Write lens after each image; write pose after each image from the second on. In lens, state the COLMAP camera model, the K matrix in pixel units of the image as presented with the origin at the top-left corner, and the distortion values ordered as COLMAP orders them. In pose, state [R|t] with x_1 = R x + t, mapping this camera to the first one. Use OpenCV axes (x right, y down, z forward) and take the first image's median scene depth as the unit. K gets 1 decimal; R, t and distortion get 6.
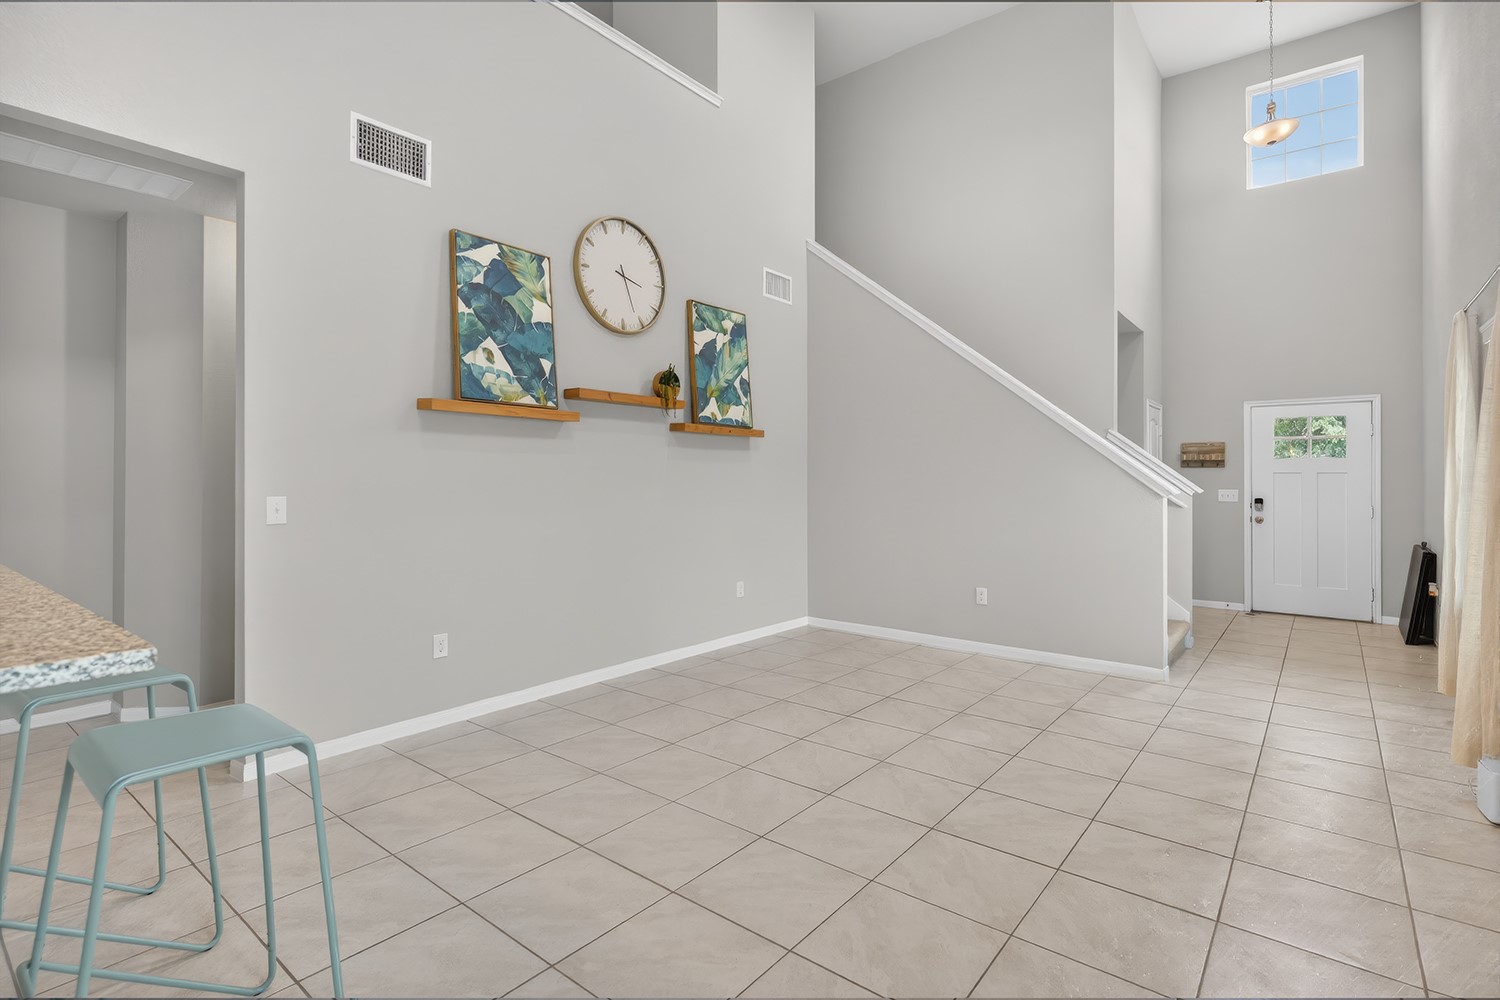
lens RADIAL K [[725.8, 0, 756.6], [0, 725.8, 480.5], [0, 0, 1]] dist [0.000028, 0.000183]
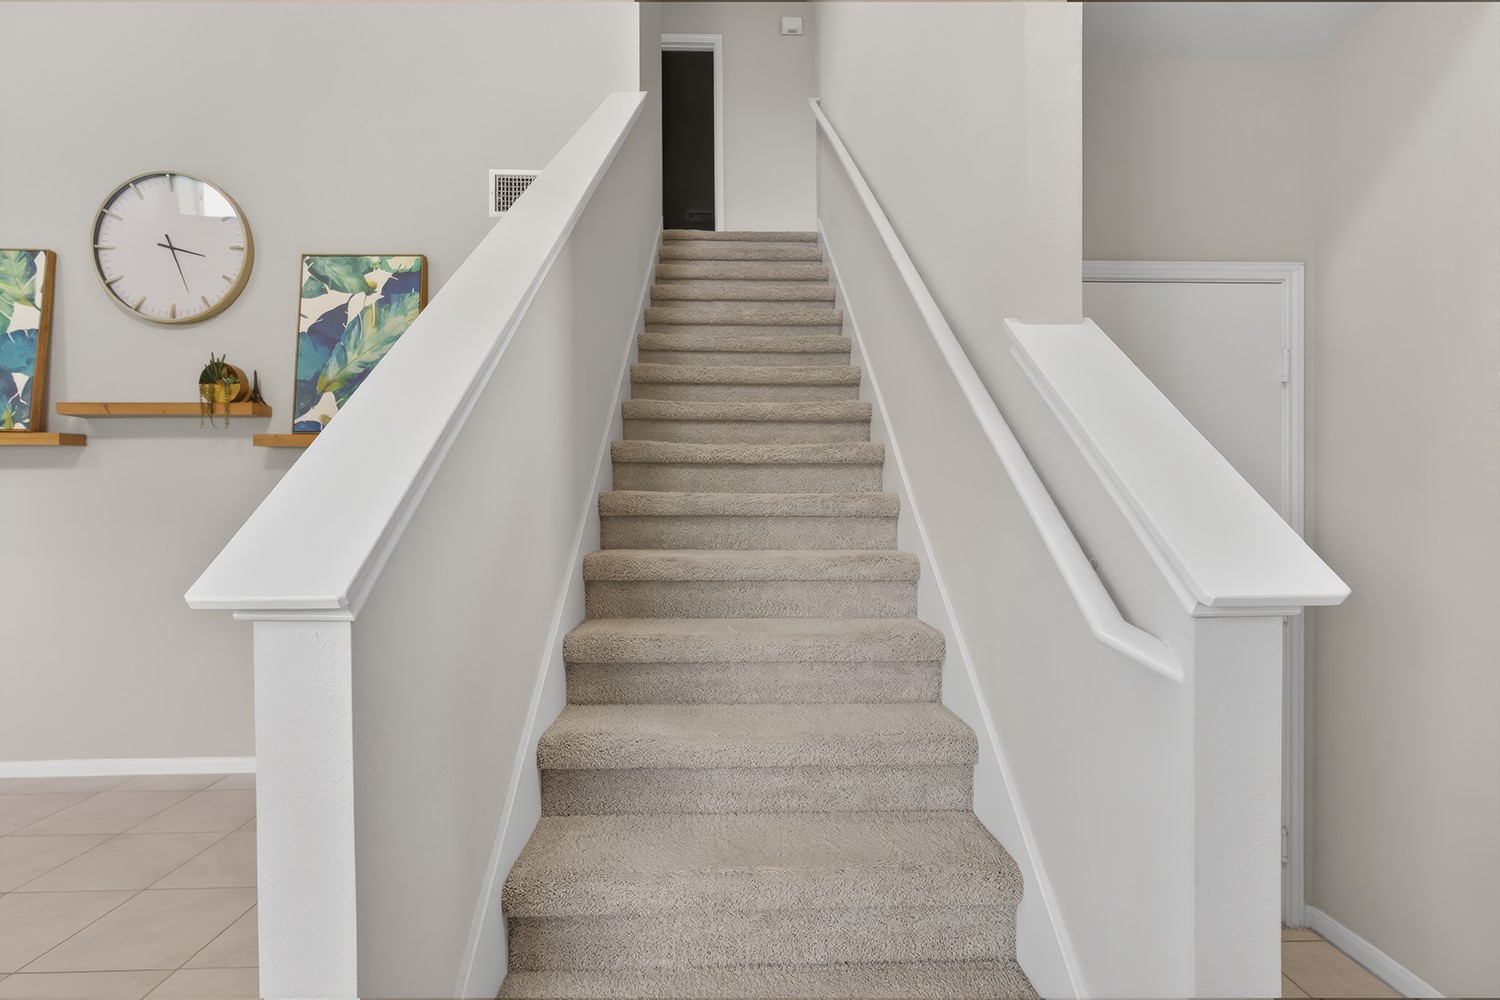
lens RADIAL K [[705.4, 0, 750.4], [0, 705.4, 516.8], [0, 0, 1]] dist [0.000831, 0.000740]
pose [[0.644589, 0.001361, -0.764528, 0.698590], [0.005186, 0.999968, 0.006153, -0.001876], [0.764511, -0.007931, 0.644562, 0.893166]]
